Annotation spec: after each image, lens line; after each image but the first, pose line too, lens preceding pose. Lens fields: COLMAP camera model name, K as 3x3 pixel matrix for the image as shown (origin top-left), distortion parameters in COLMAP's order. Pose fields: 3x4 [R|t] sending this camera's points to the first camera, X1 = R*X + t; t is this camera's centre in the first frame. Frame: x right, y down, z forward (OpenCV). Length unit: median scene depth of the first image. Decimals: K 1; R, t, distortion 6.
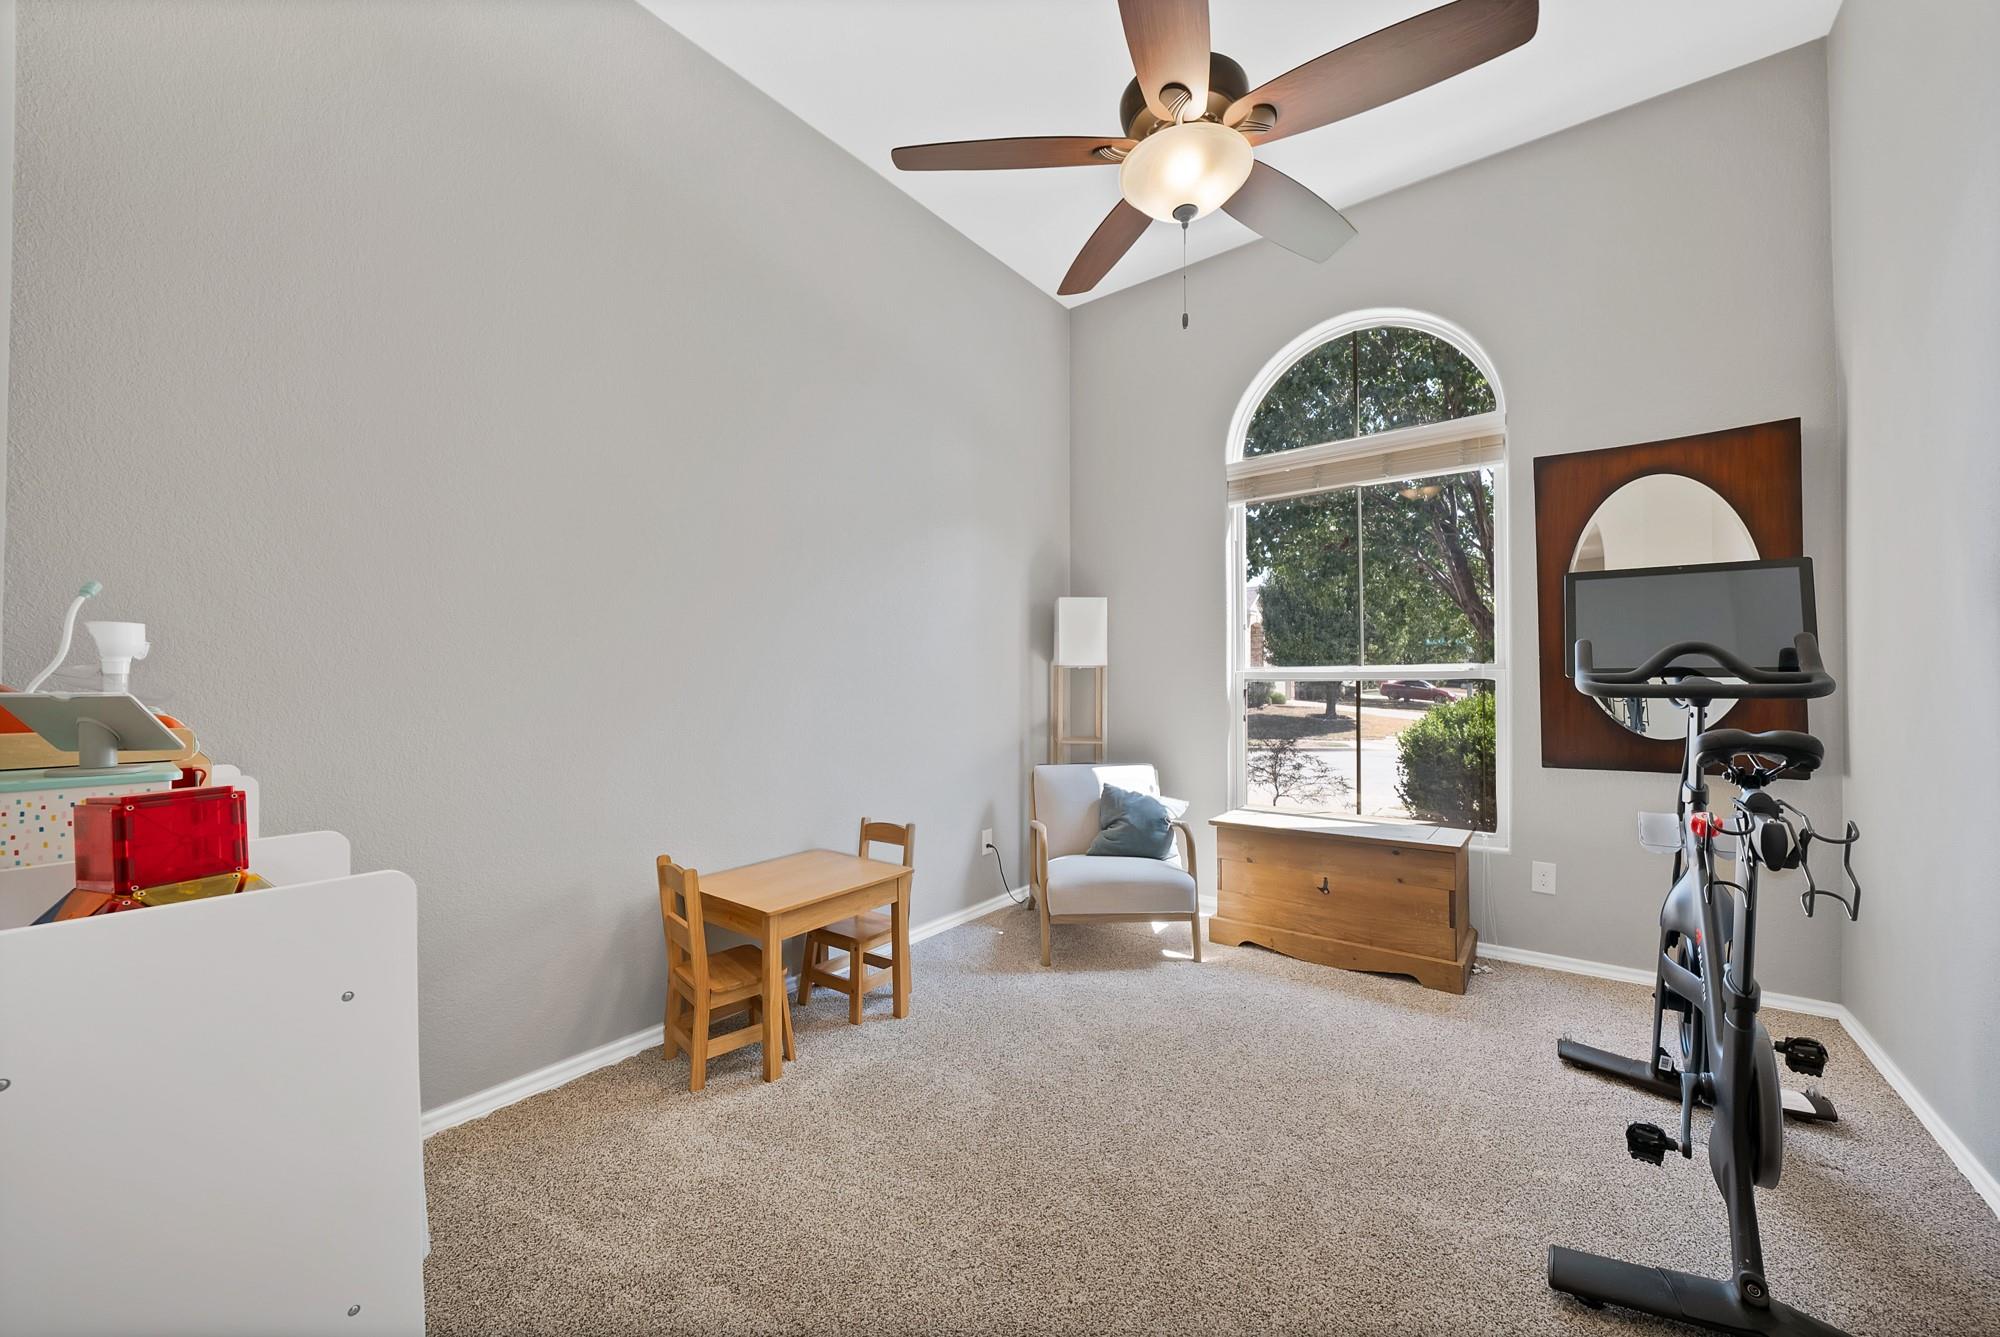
lens RADIAL K [[735.0, 0, 1014.0], [0, 735.0, 665.4], [0, 0, 1]] dist [-0.015288, -0.000177]
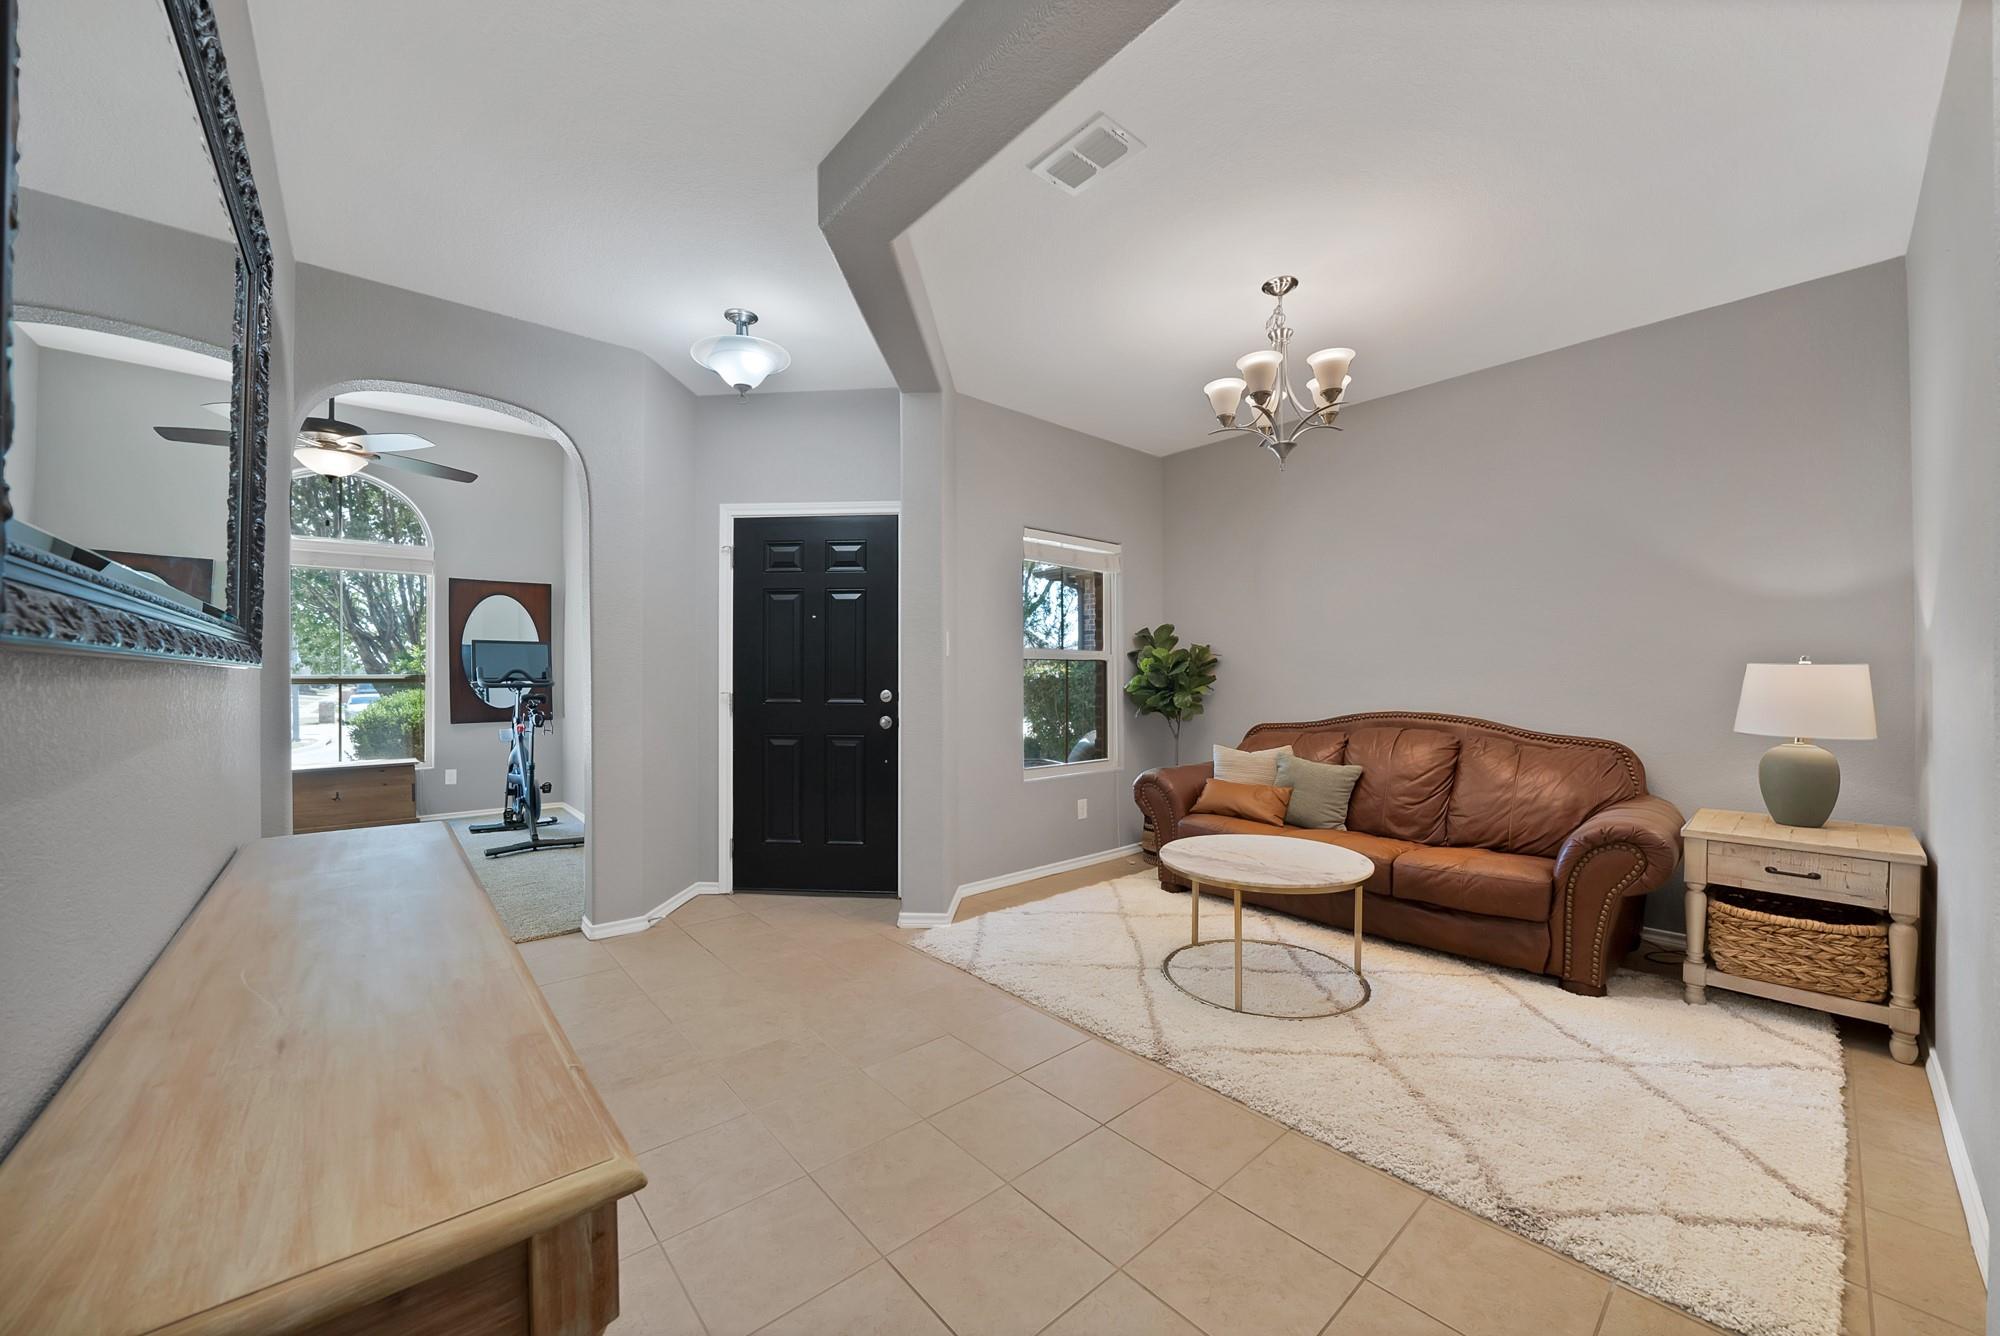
lens RADIAL K [[735.0, 0, 1014.0], [0, 735.0, 664.9], [0, 0, 1]] dist [-0.015288, -0.000177]
pose [[0.193366, 0.011522, 0.981059, -1.316310], [-0.006050, 0.999926, -0.010551, -0.025208], [-0.981108, -0.003896, 0.193422, -1.292328]]
